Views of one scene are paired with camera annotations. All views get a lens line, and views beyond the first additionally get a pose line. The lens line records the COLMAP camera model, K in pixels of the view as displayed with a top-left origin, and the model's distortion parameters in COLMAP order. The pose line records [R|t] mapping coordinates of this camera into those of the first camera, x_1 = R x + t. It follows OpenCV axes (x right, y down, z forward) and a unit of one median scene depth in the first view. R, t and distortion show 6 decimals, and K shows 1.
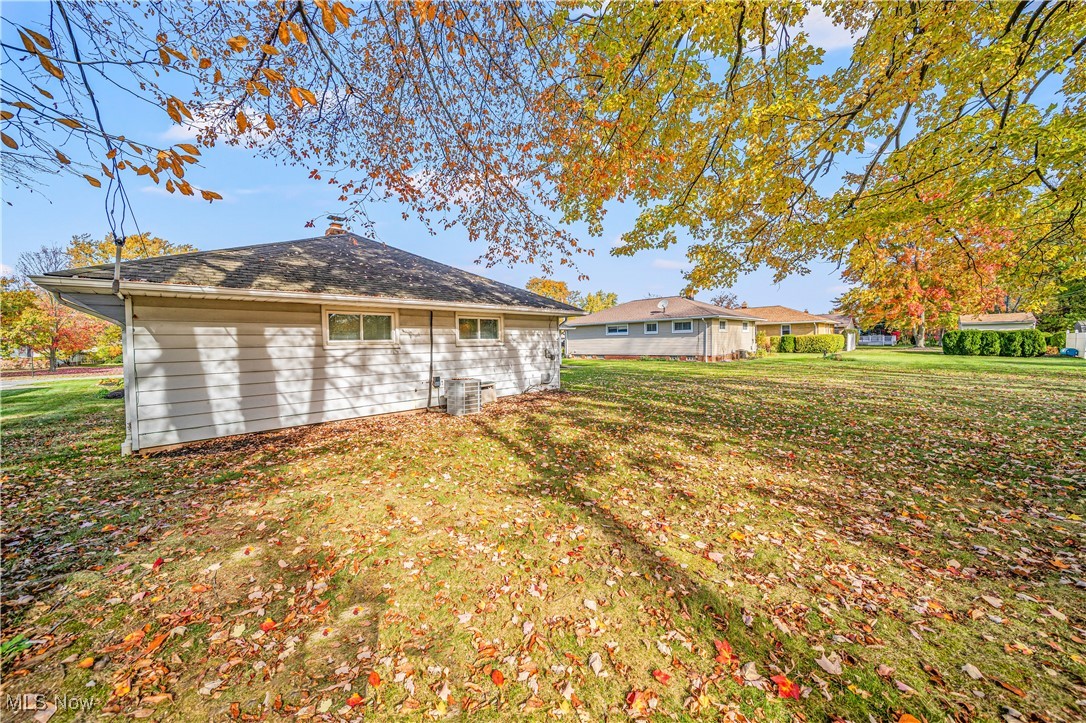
lens RADIAL K [[384.7, 0, 543.1], [0, 384.7, 363.3], [0, 0, 1]] dist [-0.003268, -0.000102]
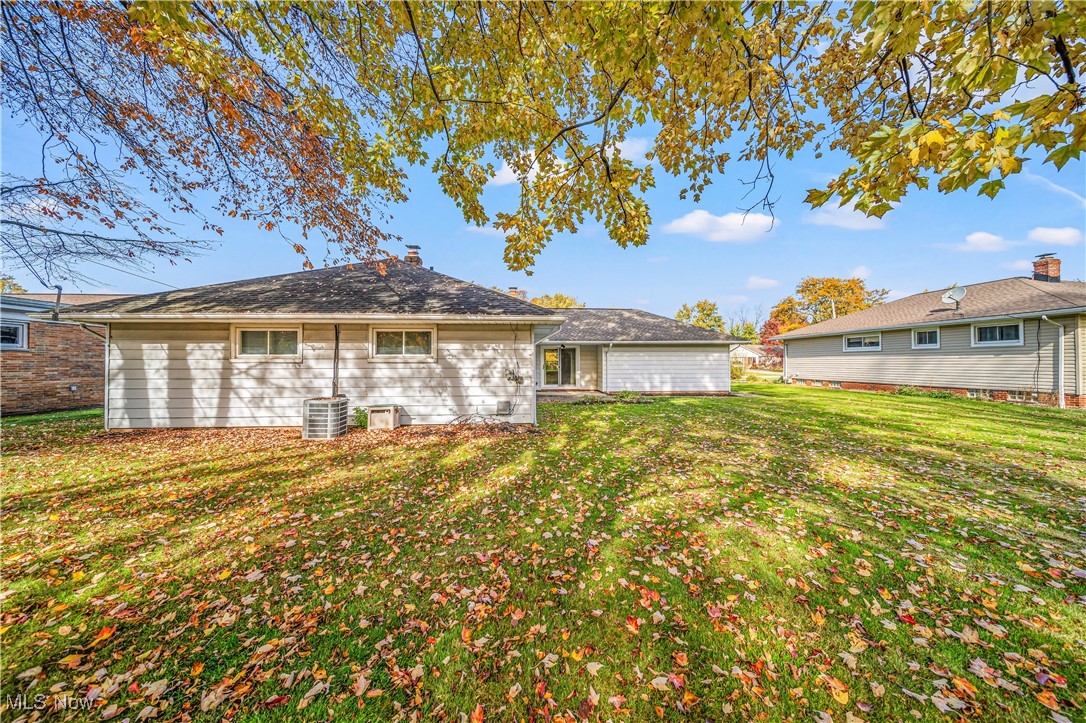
lens RADIAL K [[384.7, 0, 541.9], [0, 384.7, 358.8], [0, 0, 1]] dist [-0.003268, -0.000102]
pose [[0.755167, 0.012028, -0.655422, 0.718831], [-0.047987, 0.998164, -0.036972, -0.040596], [0.653774, 0.059371, 0.754357, 0.621088]]
